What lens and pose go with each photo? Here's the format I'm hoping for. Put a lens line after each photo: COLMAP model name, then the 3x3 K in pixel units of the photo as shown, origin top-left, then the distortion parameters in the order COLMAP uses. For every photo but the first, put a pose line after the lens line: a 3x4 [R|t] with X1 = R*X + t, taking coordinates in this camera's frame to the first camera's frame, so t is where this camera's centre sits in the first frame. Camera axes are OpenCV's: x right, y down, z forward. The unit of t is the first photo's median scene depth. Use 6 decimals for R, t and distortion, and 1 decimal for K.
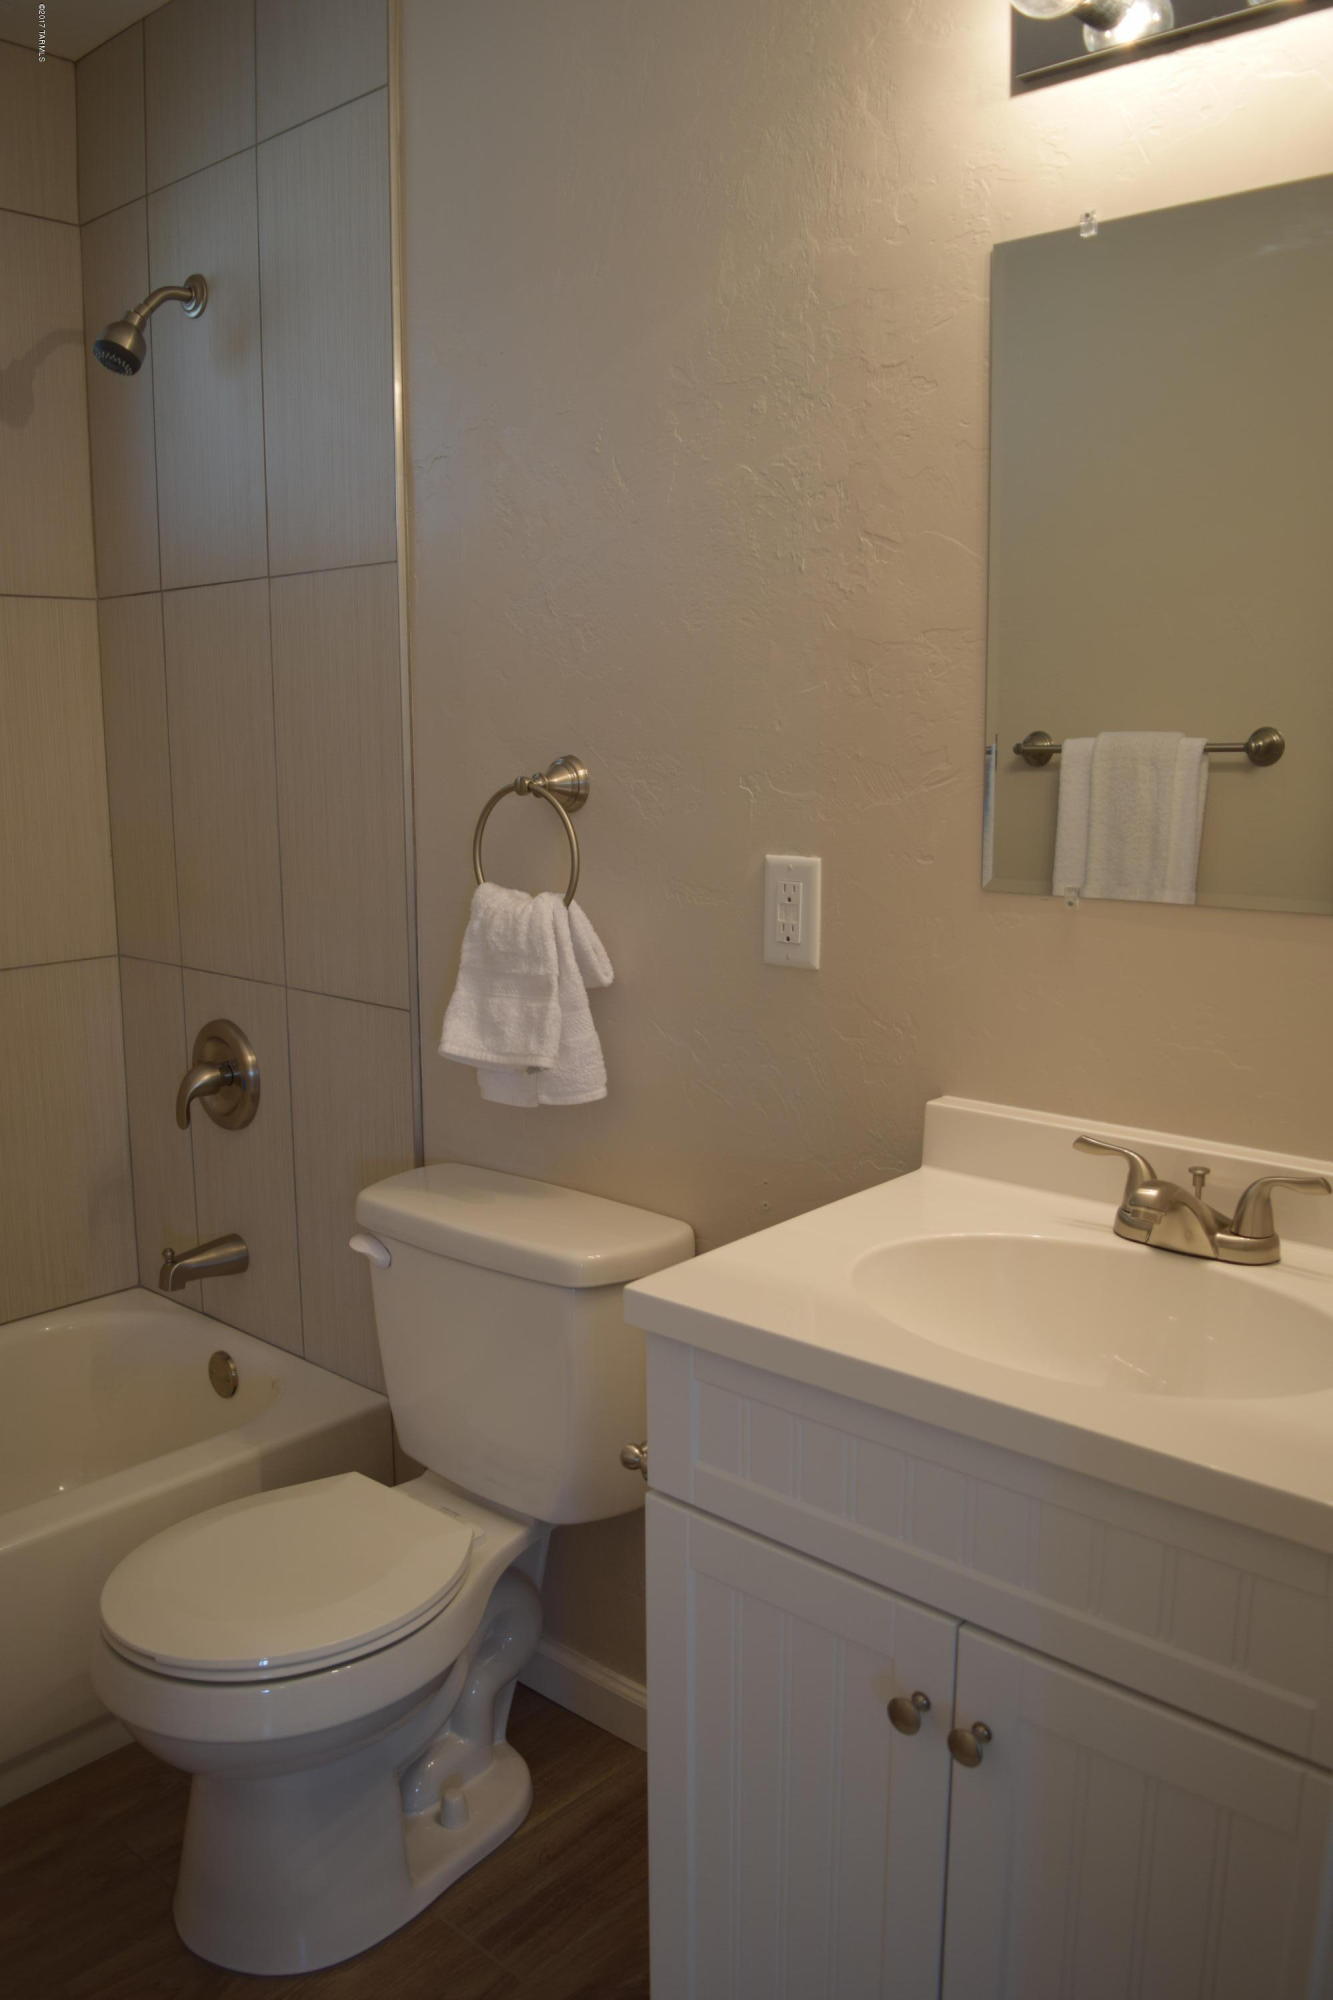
lens RADIAL K [[1594.0, 0, 666.5], [0, 1594.0, 1000.0], [0, 0, 1]] dist [-0.078338, 0.015229]
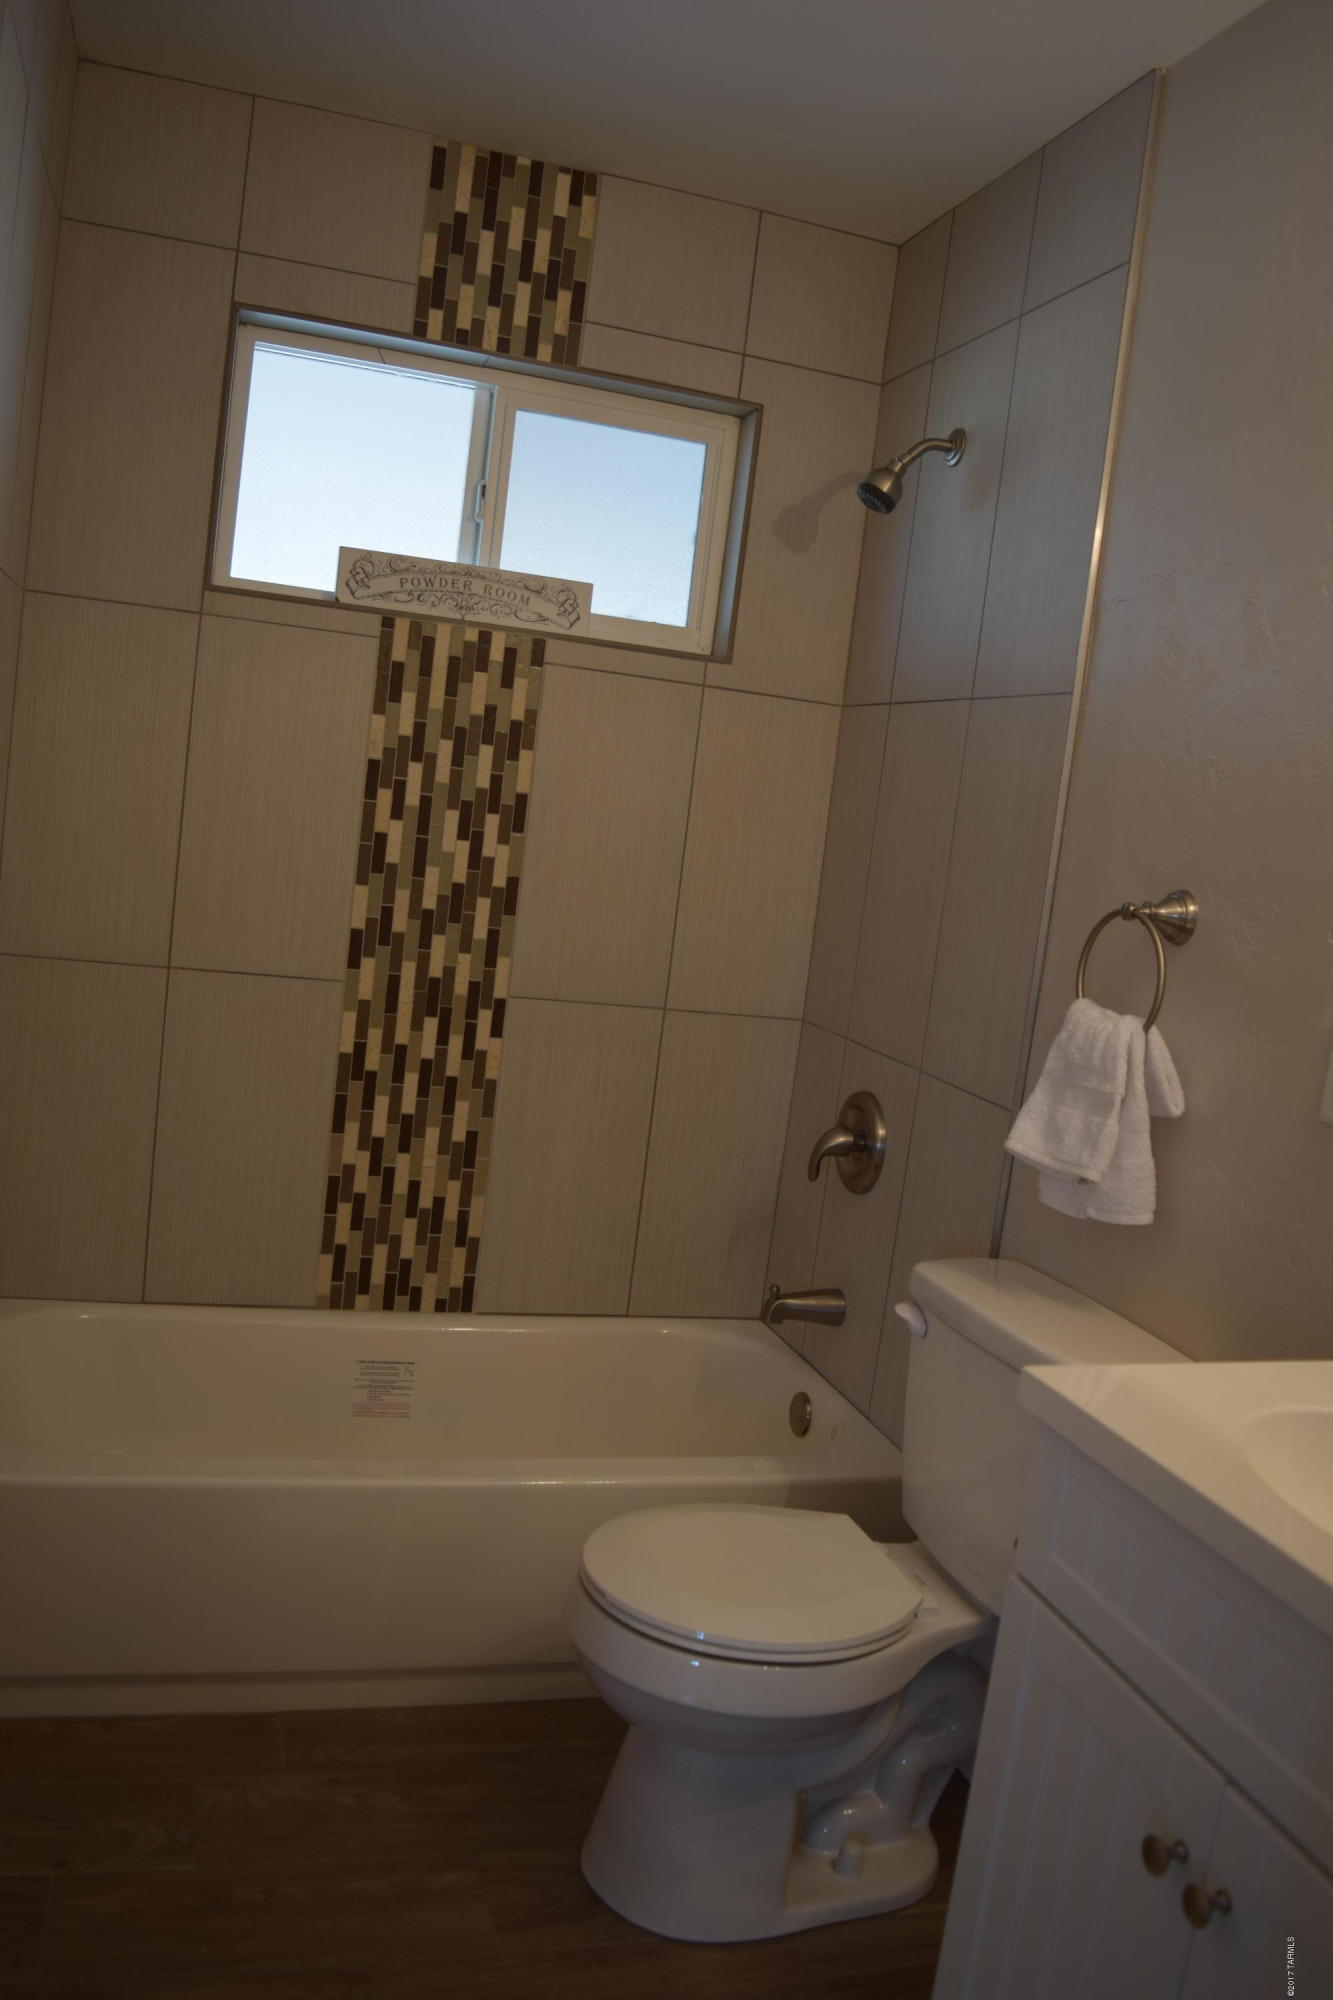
lens RADIAL K [[1613.1, 0, 666.1], [0, 1613.1, 978.6], [0, 0, 1]] dist [-0.062994, 0.003874]
pose [[0.852523, 0.160970, -0.497286, 0.177875], [-0.209519, 0.976860, -0.042982, 0.016593], [0.478860, 0.140834, 0.866521, -0.047551]]
